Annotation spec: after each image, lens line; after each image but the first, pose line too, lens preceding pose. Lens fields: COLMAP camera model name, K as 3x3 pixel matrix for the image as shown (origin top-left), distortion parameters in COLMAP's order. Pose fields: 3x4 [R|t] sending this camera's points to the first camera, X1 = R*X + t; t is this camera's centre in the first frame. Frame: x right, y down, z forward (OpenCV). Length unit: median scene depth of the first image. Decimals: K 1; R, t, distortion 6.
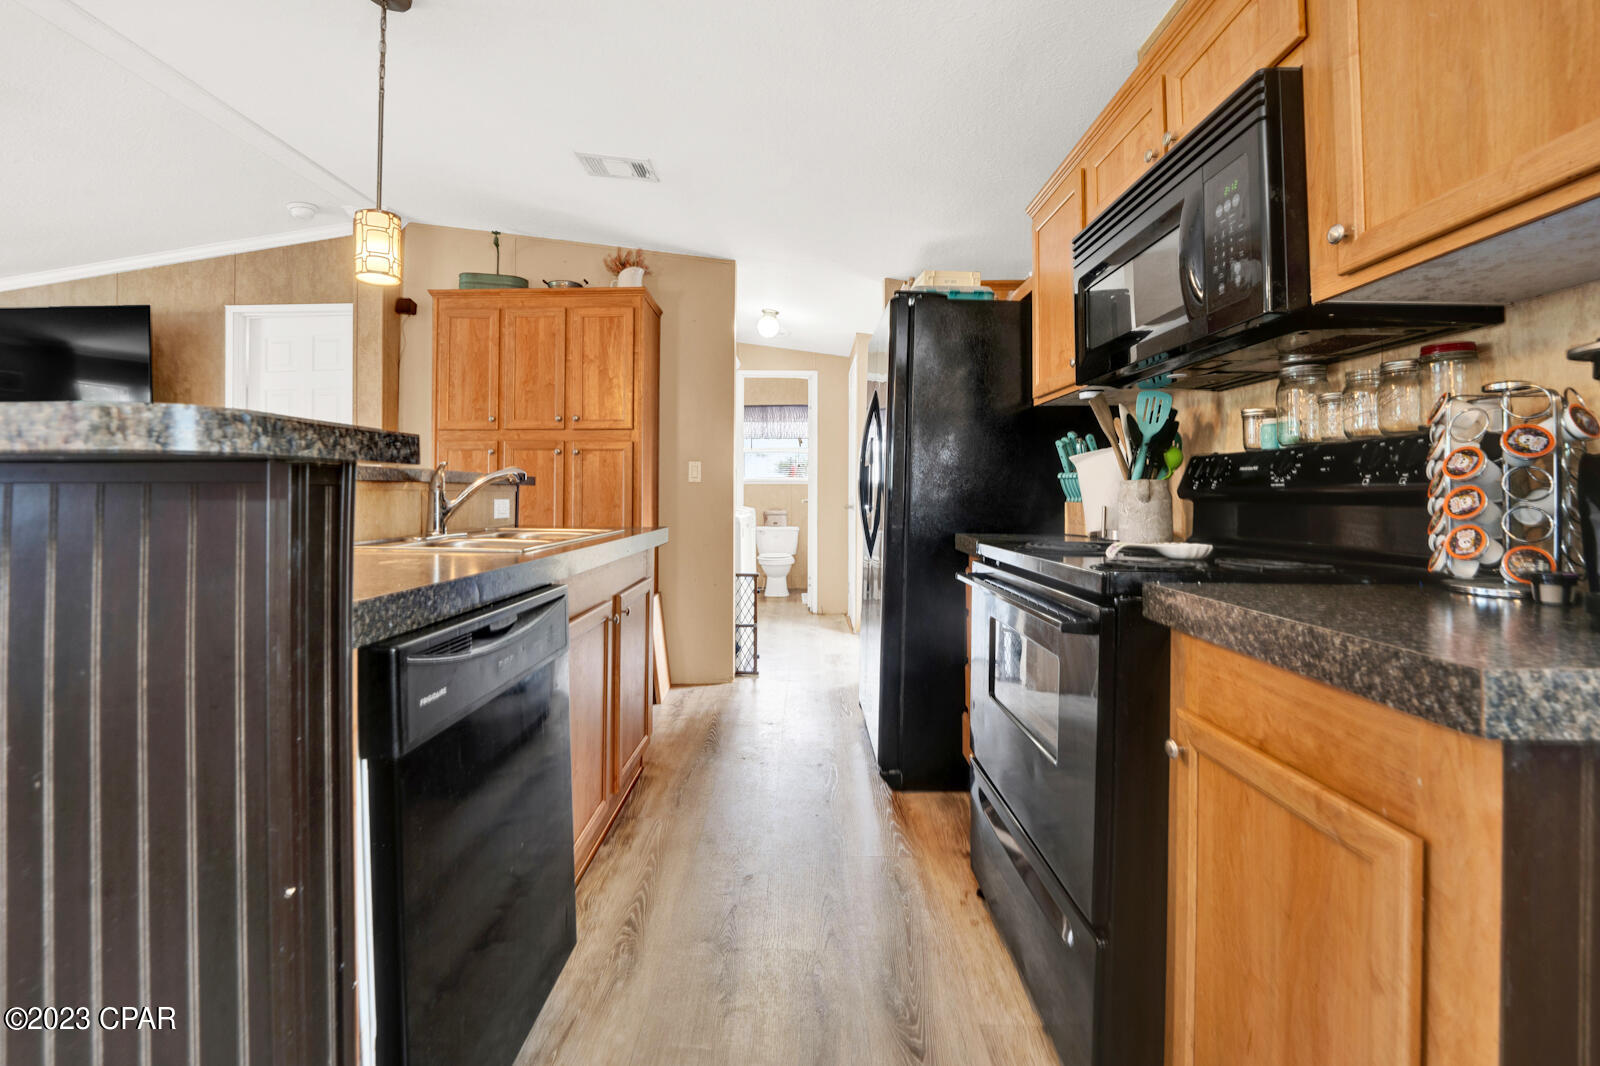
lens RADIAL K [[679.3, 0, 786.2], [0, 679.3, 483.6], [0, 0, 1]] dist [-0.025322, 0.000381]
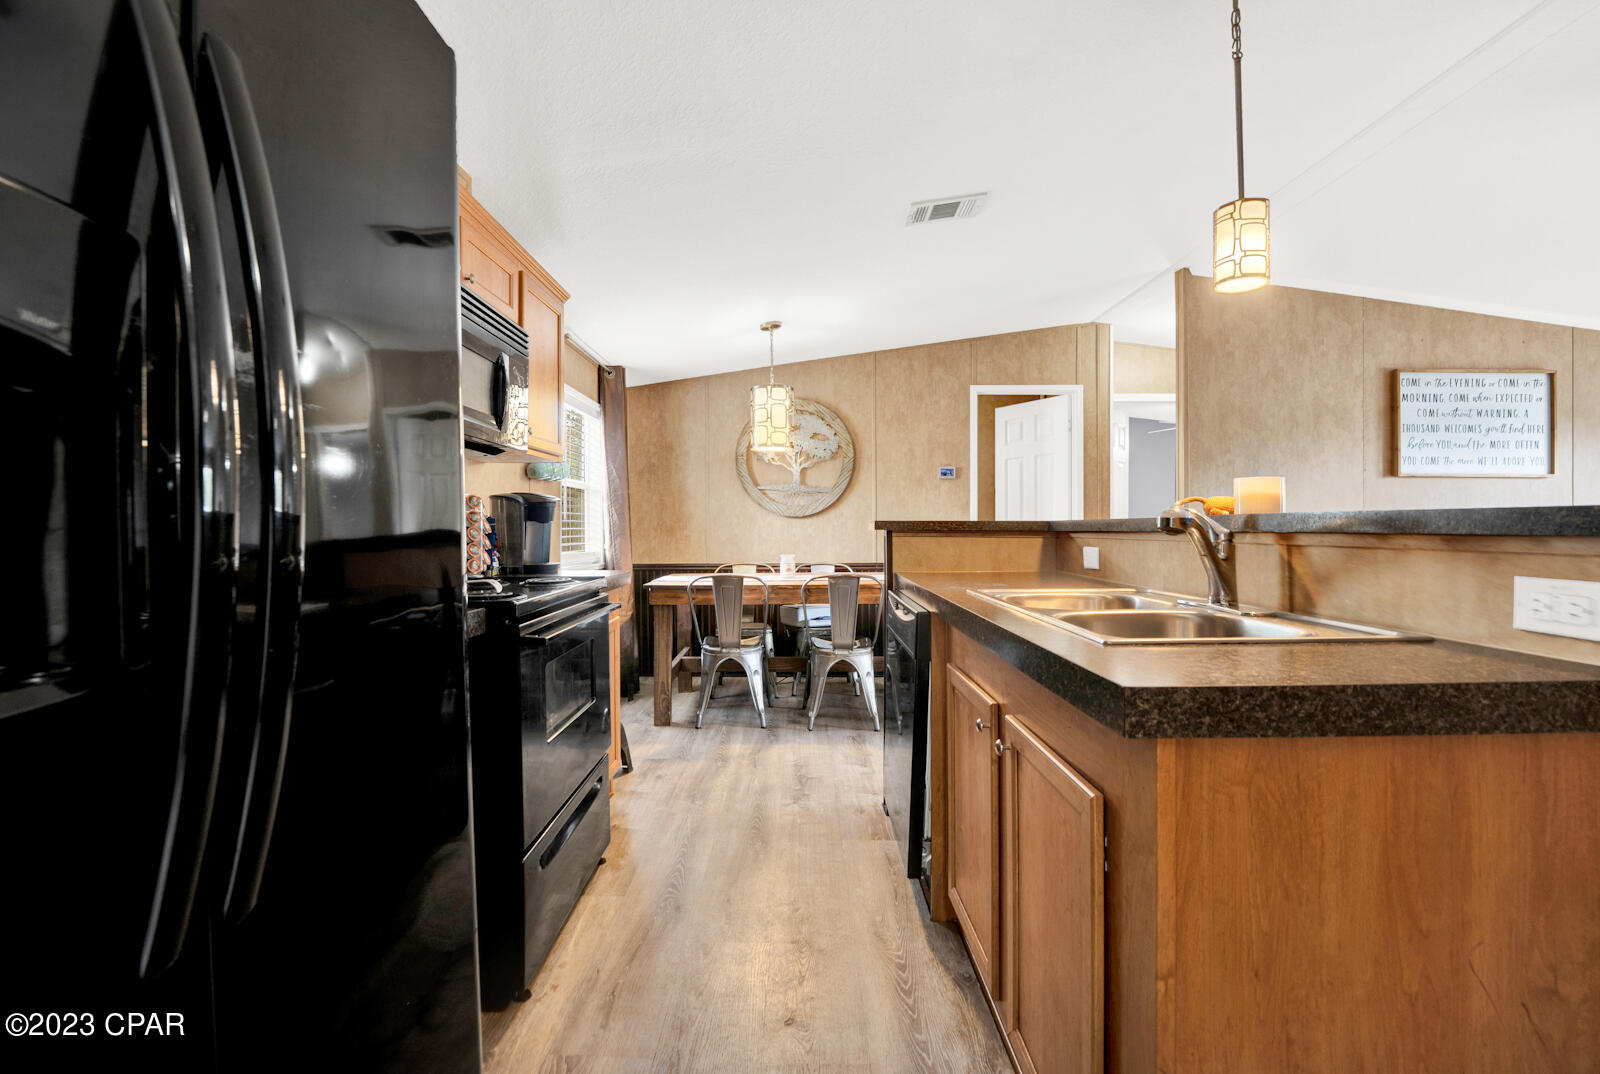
lens RADIAL K [[682.2, 0, 778.6], [0, 682.2, 528.1], [0, 0, 1]] dist [-0.025579, 0.000643]
pose [[-0.999958, -0.000386, 0.009132, -0.027308], [-0.000521, 0.999890, -0.014826, 0.002535], [-0.009125, -0.014830, -0.999848, 0.980046]]
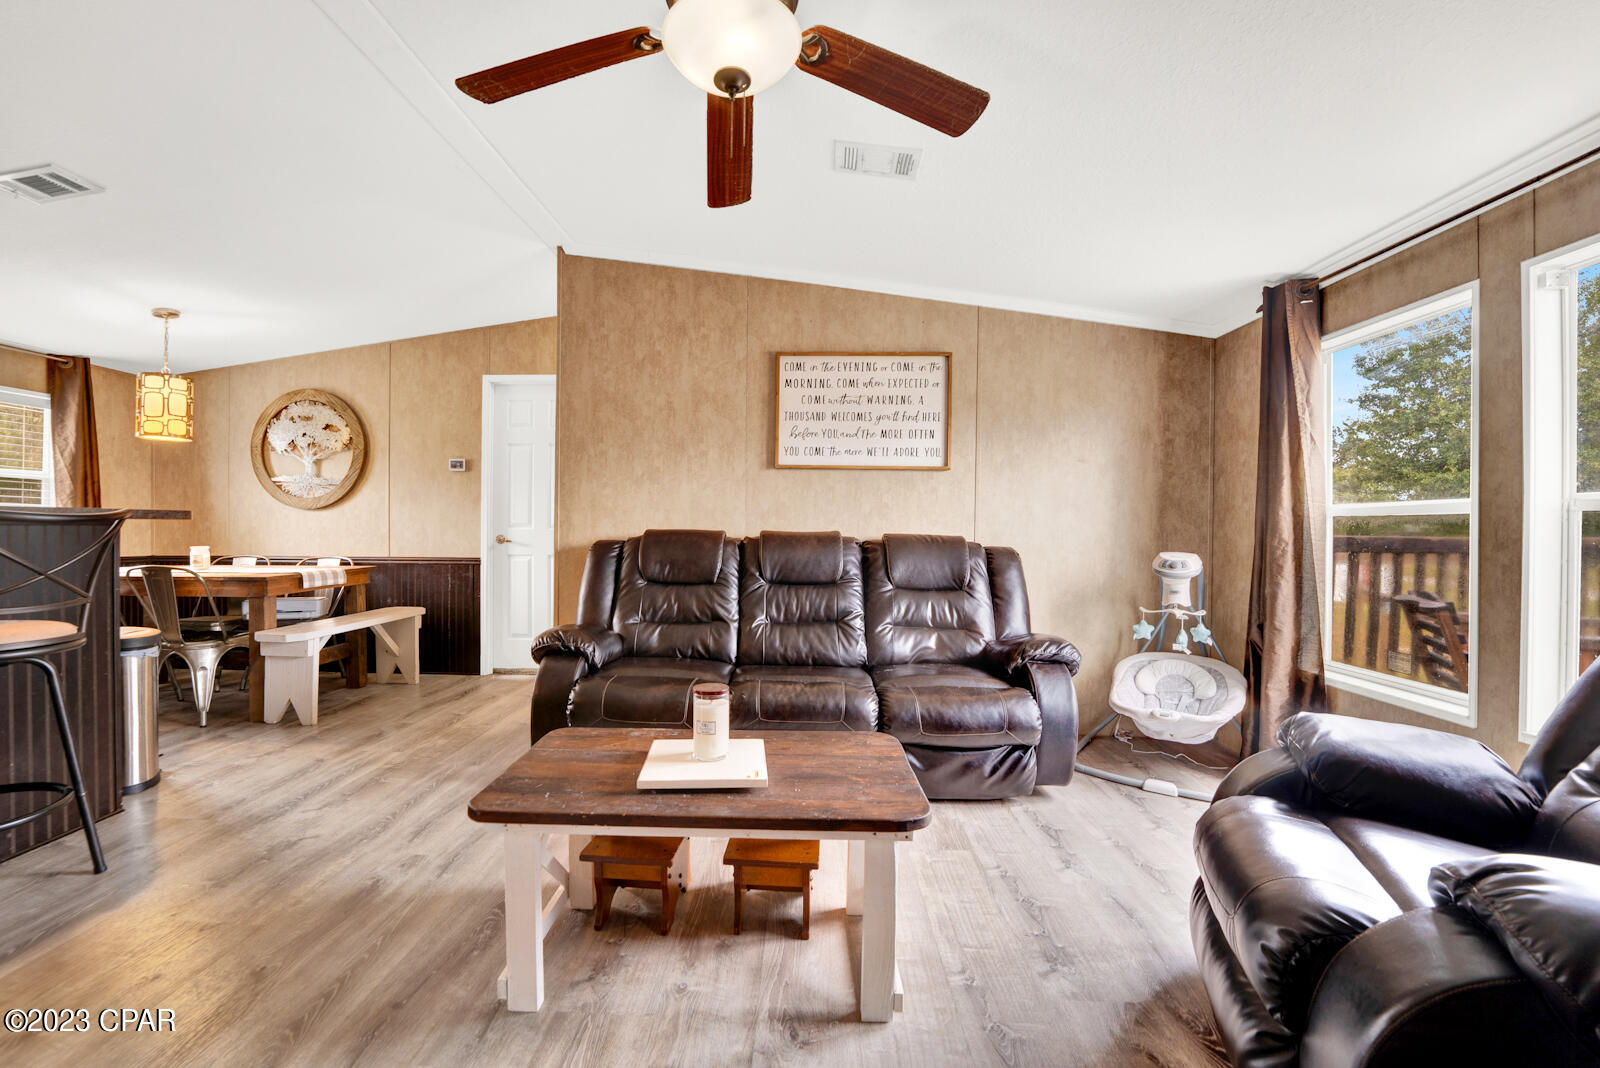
lens RADIAL K [[666.3, 0, 788.8], [0, 666.3, 533.5], [0, 0, 1]] dist [-0.025159, -0.000213]
pose [[-0.999820, -0.009370, 0.016483, -1.102154], [-0.009461, 0.999940, -0.005500, 0.005822], [-0.016431, -0.005655, -0.999849, 0.887684]]
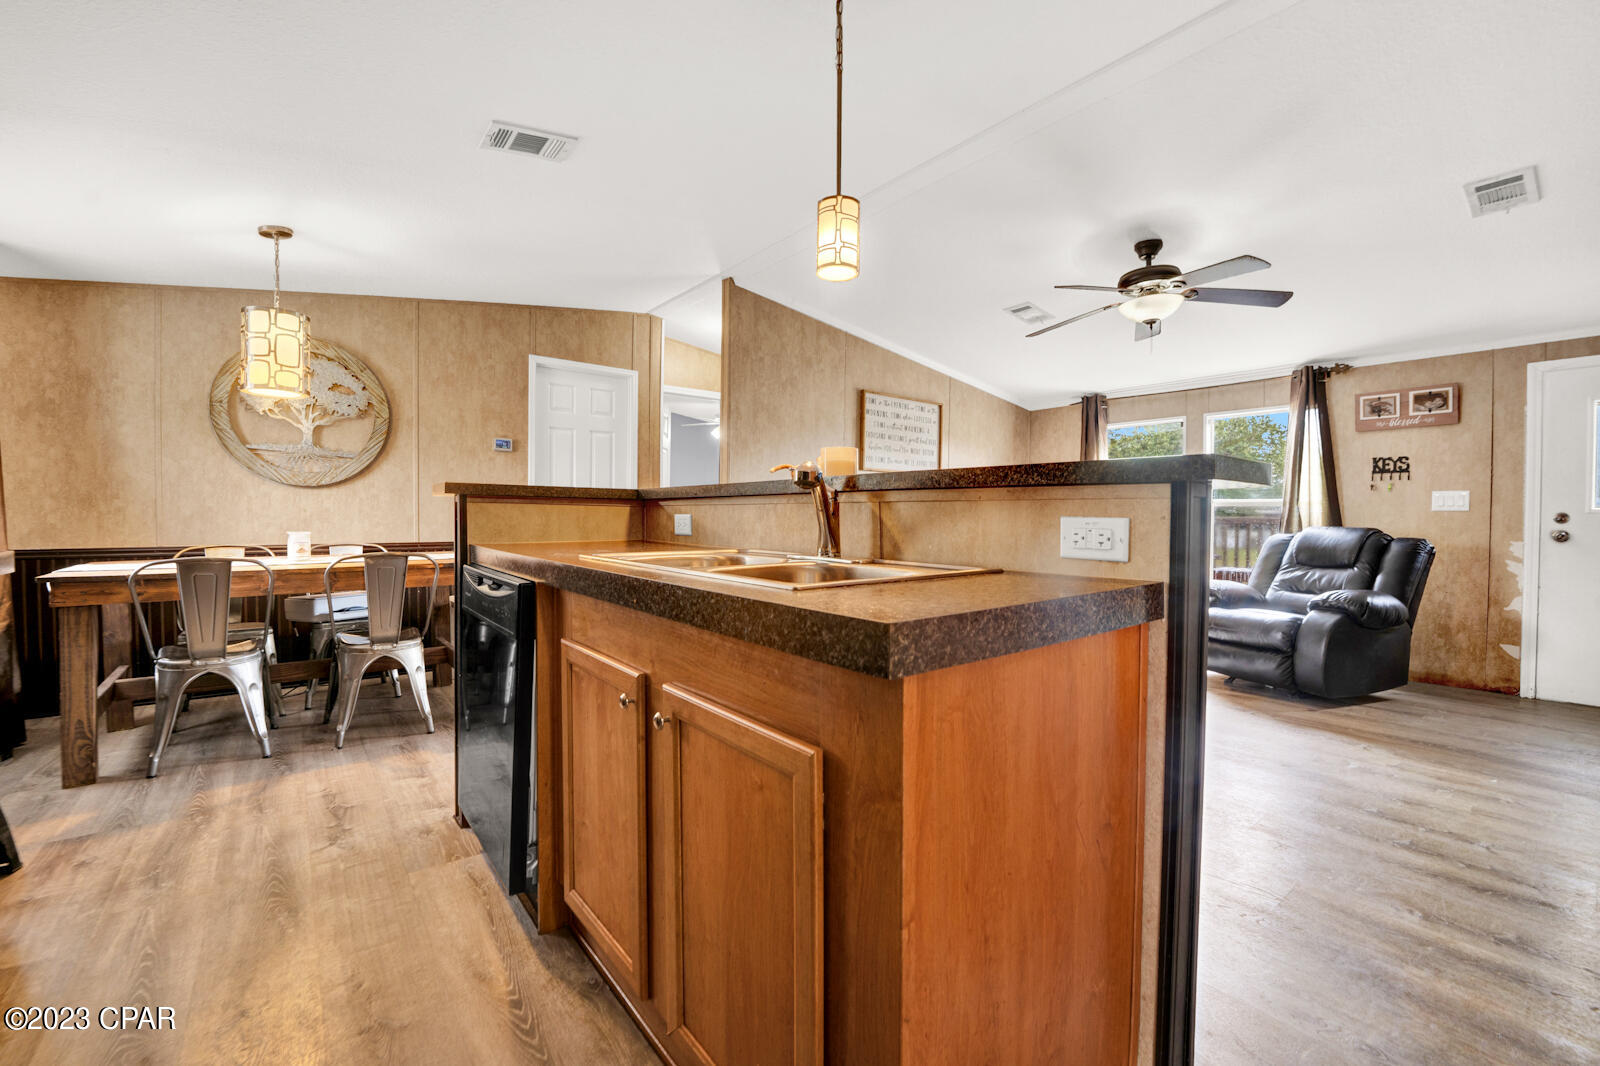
lens RADIAL K [[656.9, 0, 785.8], [0, 656.9, 528.8], [0, 0, 1]] dist [-0.033775, 0.005380]
pose [[-0.778380, 0.003090, -0.627785, 0.005293], [-0.001287, 0.999978, 0.006518, 0.021410], [0.627792, 0.005881, -0.778359, 0.890990]]
